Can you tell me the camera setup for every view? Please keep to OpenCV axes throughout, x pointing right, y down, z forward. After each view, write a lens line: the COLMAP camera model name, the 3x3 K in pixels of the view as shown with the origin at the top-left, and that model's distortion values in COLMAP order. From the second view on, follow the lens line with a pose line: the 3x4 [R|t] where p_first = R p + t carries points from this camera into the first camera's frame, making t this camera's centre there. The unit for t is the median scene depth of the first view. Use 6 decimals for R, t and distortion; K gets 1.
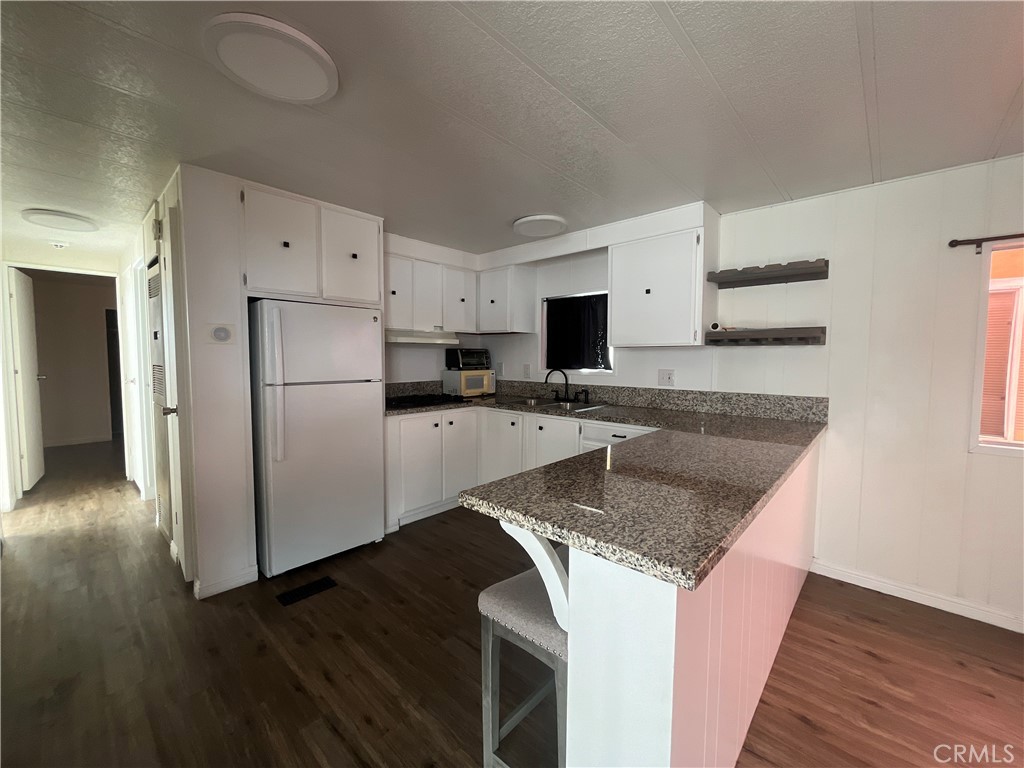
lens RADIAL K [[413.5, 0, 512.7], [0, 413.5, 382.0], [0, 0, 1]] dist [-0.003266, 0.000385]
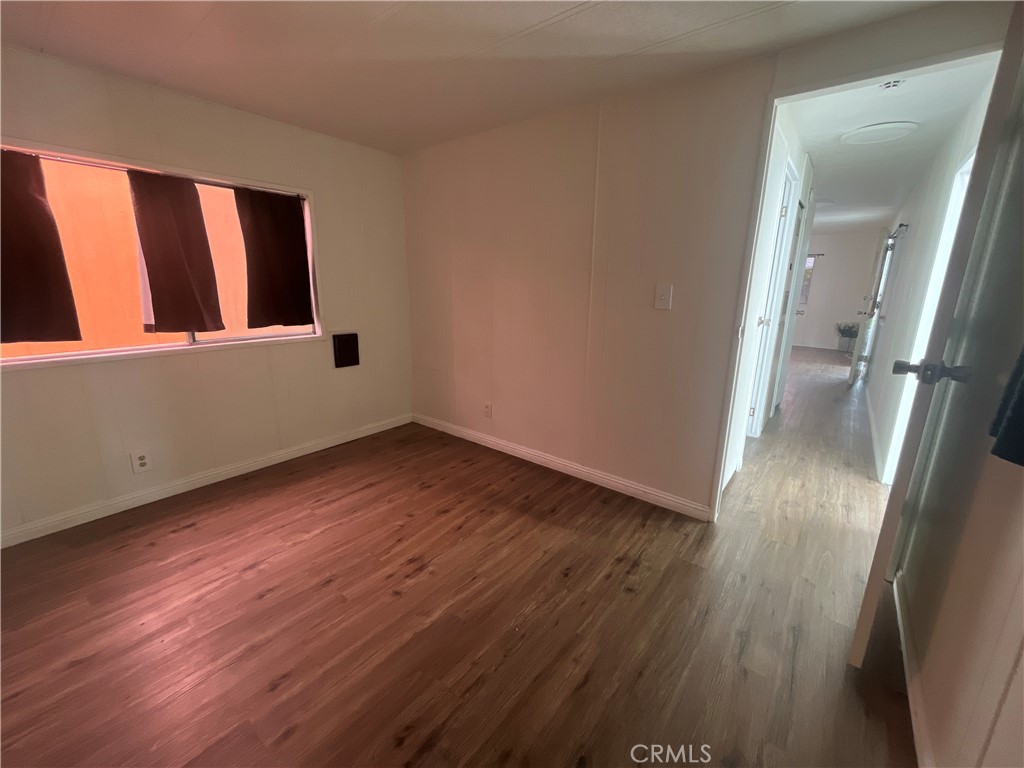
lens RADIAL K [[413.5, 0, 509.1], [0, 413.5, 379.2], [0, 0, 1]] dist [-0.003266, 0.000385]
pose [[-0.063494, -0.238222, 0.969133, -2.144950], [0.052211, 0.968970, 0.241603, -0.131776], [-0.996616, 0.065940, -0.049086, 1.970753]]
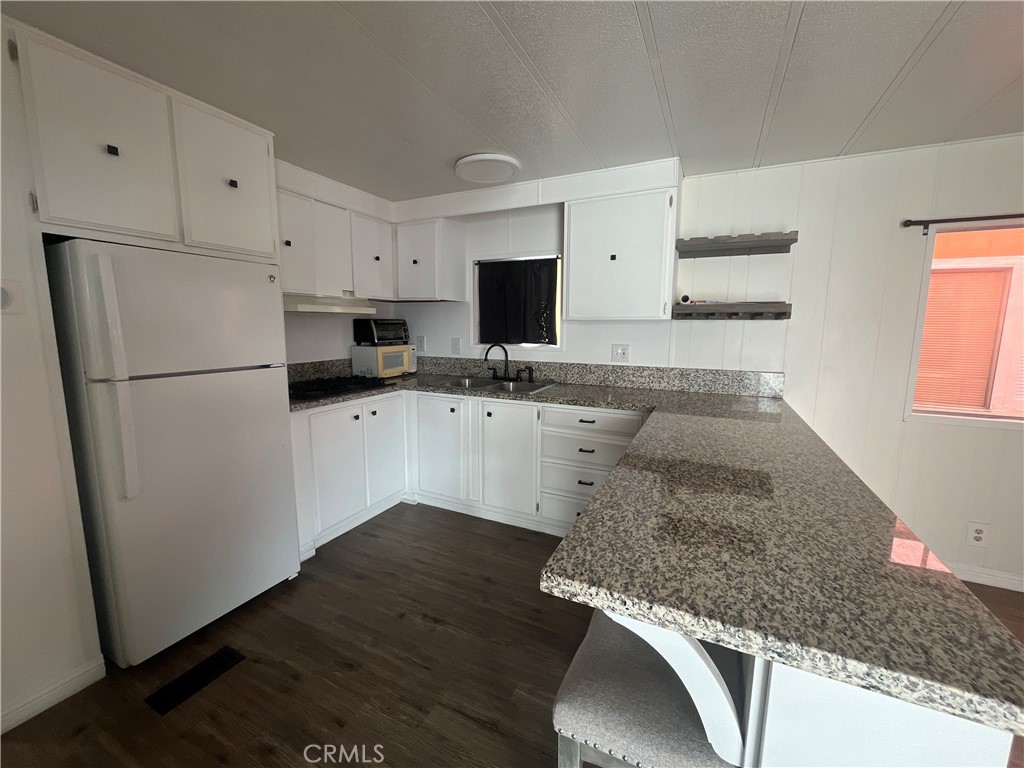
lens RADIAL K [[413.5, 0, 512.1], [0, 413.5, 381.1], [0, 0, 1]] dist [-0.003266, 0.000385]
pose [[0.959023, -0.036154, 0.281014, -0.142483], [0.014987, 0.996910, 0.077110, -0.025823], [-0.282933, -0.069739, 0.956601, 0.193284]]
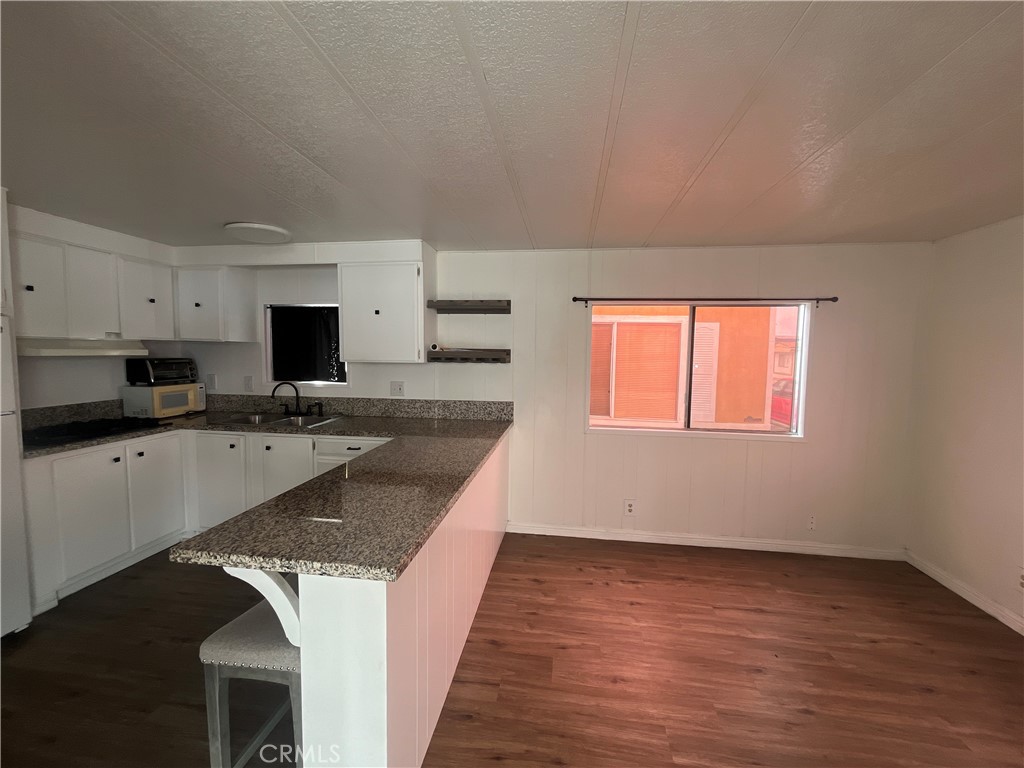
lens RADIAL K [[413.5, 0, 513.2], [0, 413.5, 381.8], [0, 0, 1]] dist [-0.003266, 0.000385]
pose [[0.823212, -0.035007, 0.566654, -0.001135], [0.026363, 0.999378, 0.023441, -0.052603], [-0.567122, -0.004358, 0.823622, -0.103064]]
